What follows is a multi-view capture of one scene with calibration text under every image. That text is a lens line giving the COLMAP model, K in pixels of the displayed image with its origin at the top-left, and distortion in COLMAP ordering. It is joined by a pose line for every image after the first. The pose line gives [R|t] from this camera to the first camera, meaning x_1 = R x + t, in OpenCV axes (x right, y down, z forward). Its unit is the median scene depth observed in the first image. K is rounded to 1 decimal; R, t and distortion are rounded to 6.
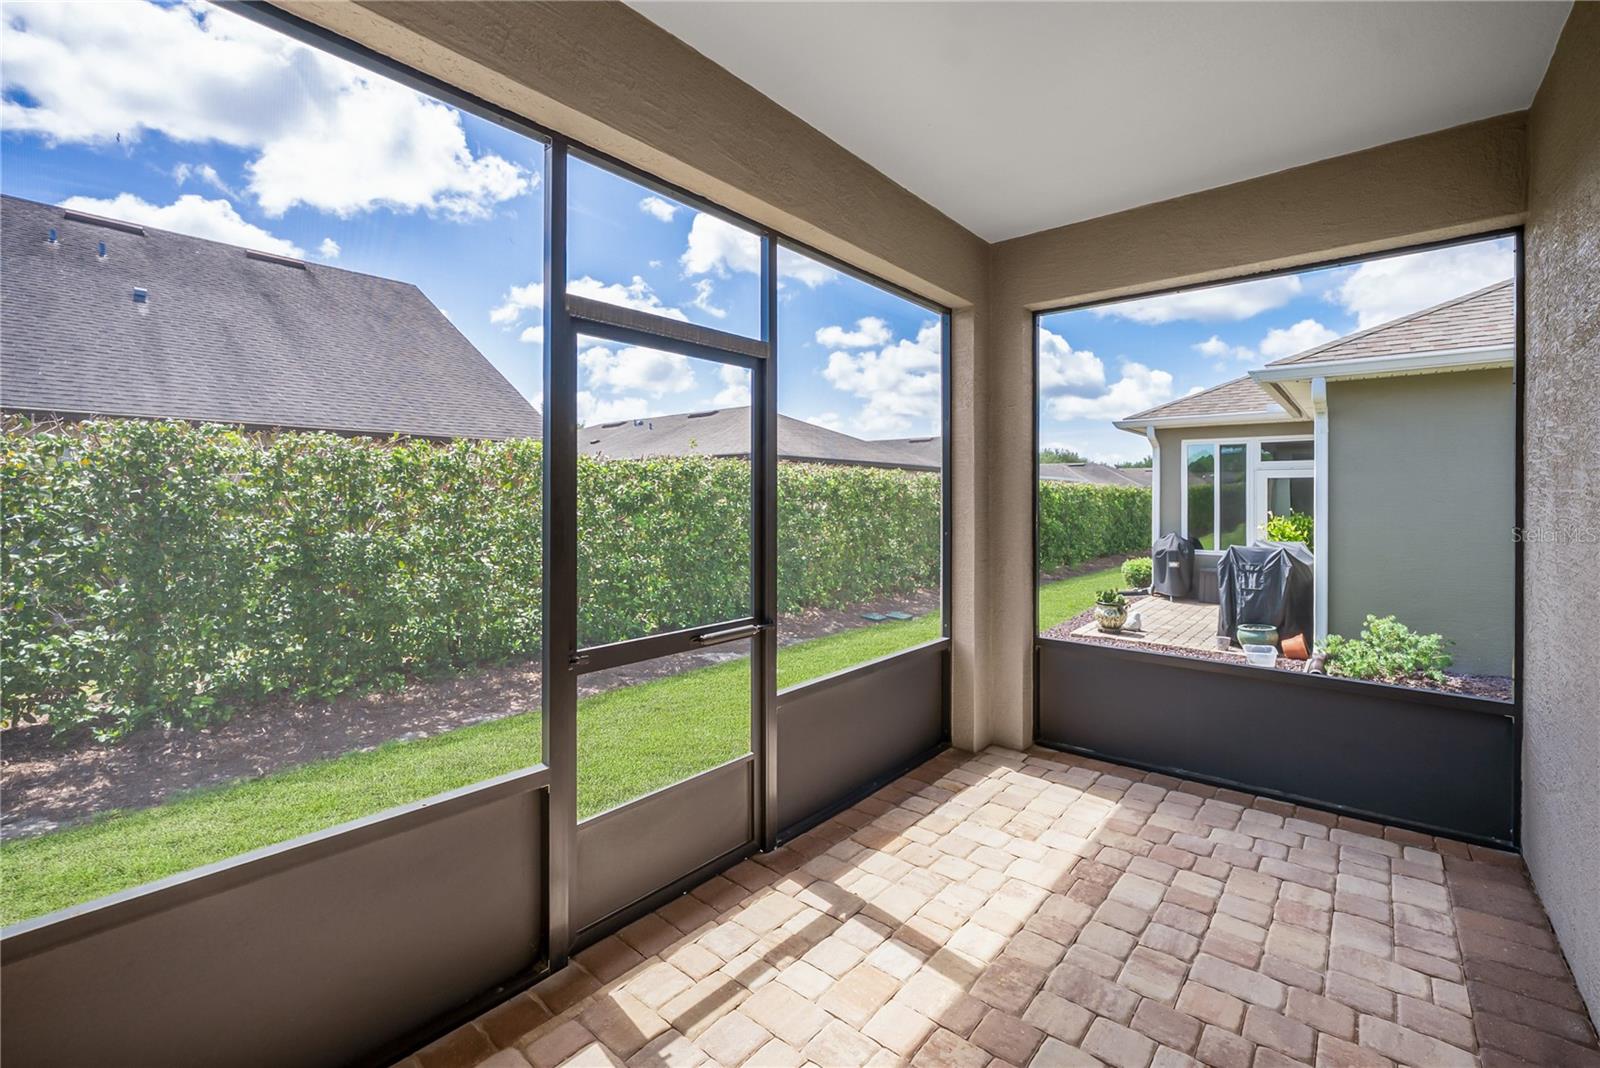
lens RADIAL K [[677.5, 0, 802.3], [0, 677.5, 505.4], [0, 0, 1]] dist [-0.005543, 0.000082]
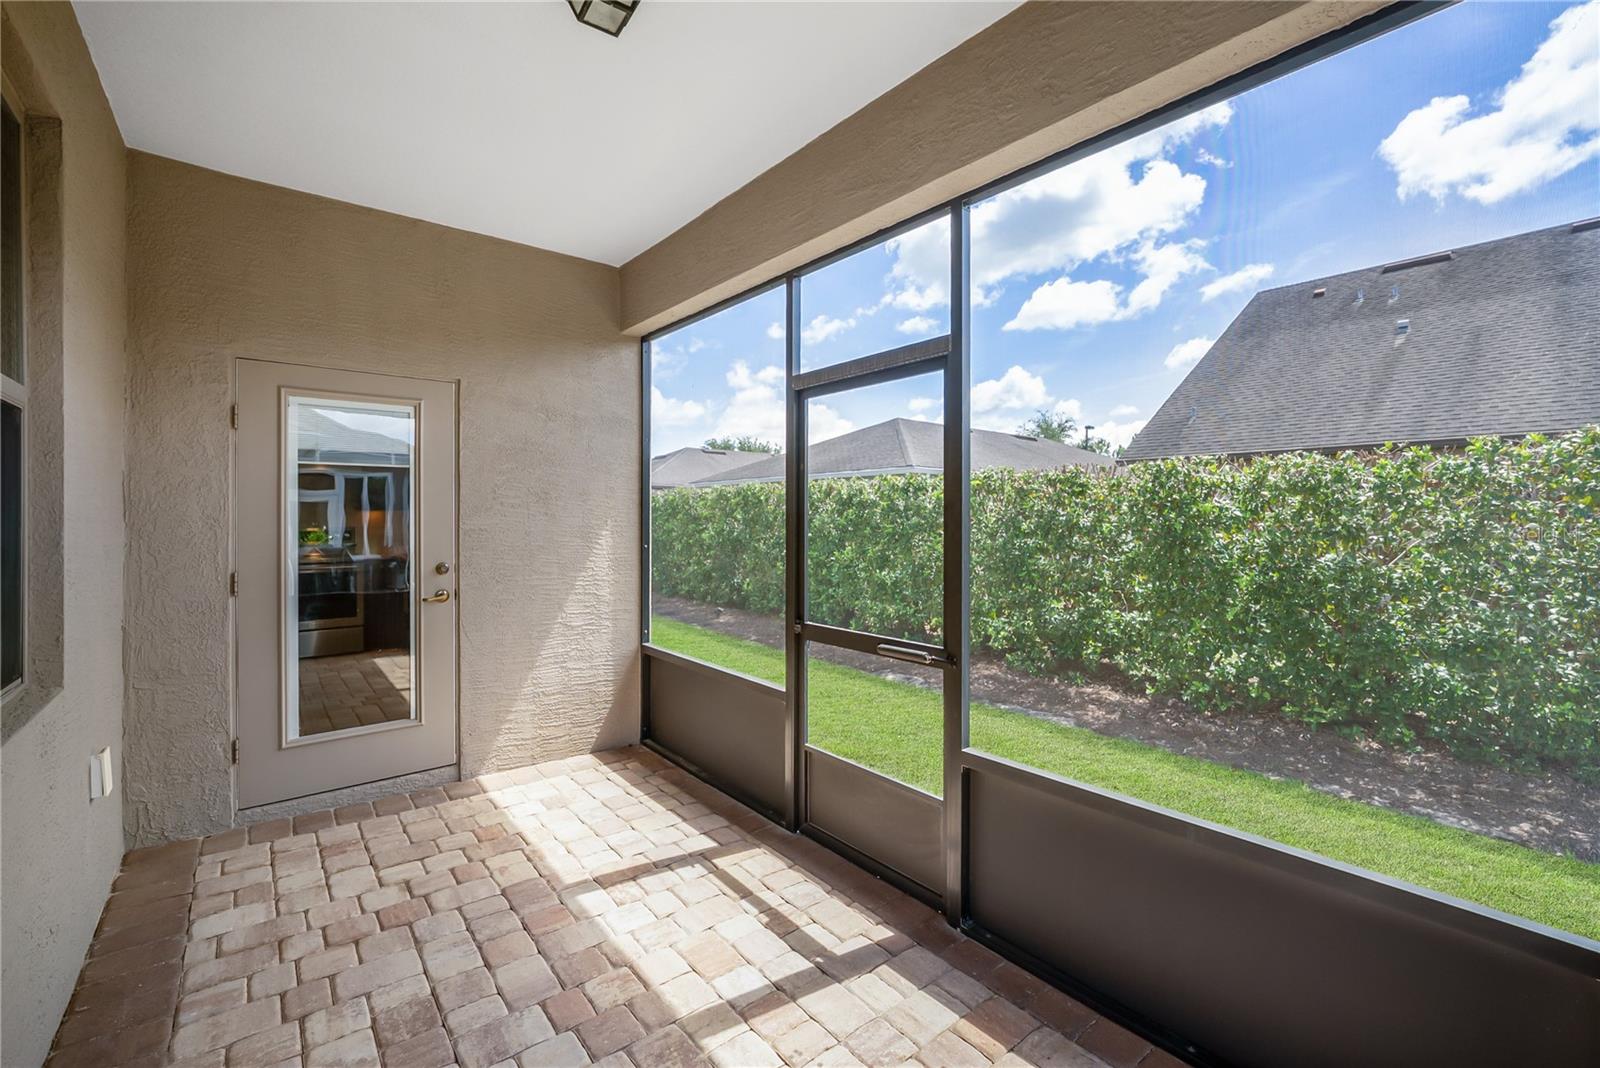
lens RADIAL K [[672.5, 0, 788.3], [0, 672.5, 528.5], [0, 0, 1]] dist [-0.009581, 0.000025]
pose [[-0.185317, 0.012019, -0.982605, 0.837131], [-0.012595, 0.999814, 0.014605, -0.002636], [0.982598, 0.015083, -0.185131, 0.966044]]
